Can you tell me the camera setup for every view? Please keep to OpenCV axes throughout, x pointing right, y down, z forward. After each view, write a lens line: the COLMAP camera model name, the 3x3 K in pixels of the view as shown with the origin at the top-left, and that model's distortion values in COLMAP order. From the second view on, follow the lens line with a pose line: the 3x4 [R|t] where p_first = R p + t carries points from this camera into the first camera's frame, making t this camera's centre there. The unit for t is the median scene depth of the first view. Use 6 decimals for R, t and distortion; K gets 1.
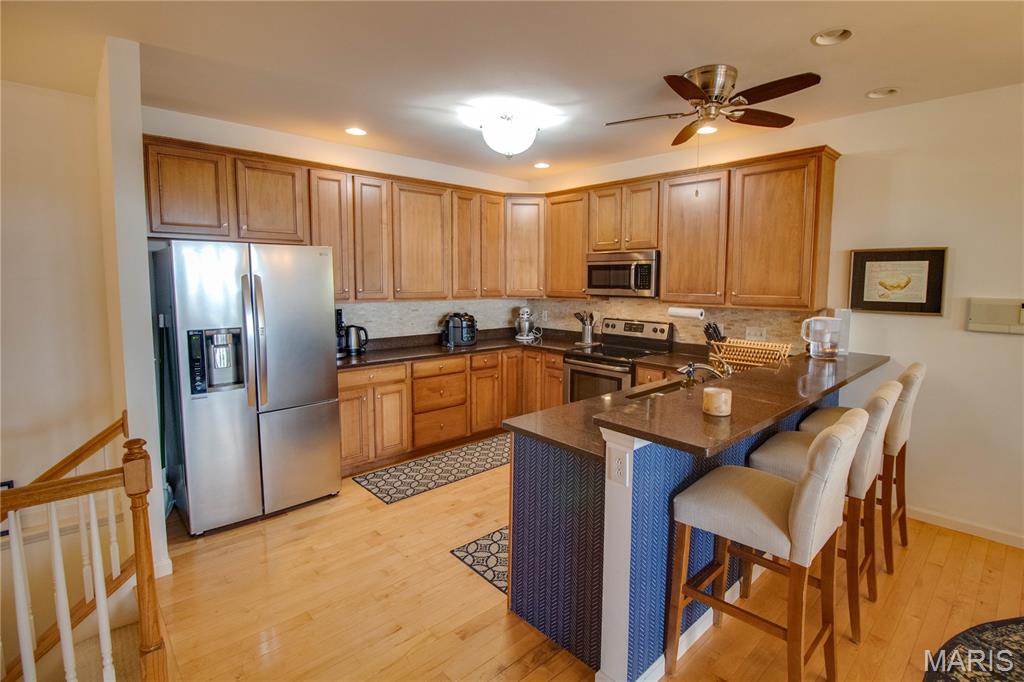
lens RADIAL K [[491.4, 0, 516.1], [0, 491.4, 321.0], [0, 0, 1]] dist [0.000054, -0.012759]
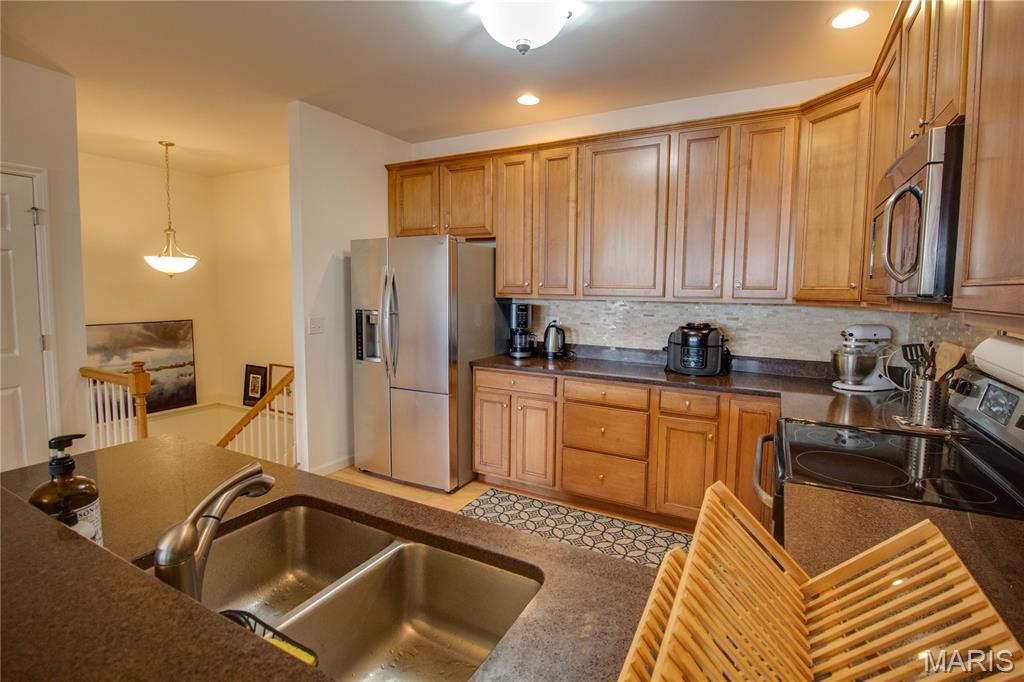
lens RADIAL K [[495.7, 0, 528.5], [0, 495.7, 326.8], [0, 0, 1]] dist [0.002669, -0.017609]
pose [[0.326094, 0.074247, -0.942417, 0.552399], [-0.086642, 0.995062, 0.048414, -0.031363], [0.941358, 0.065865, 0.330917, 0.765607]]
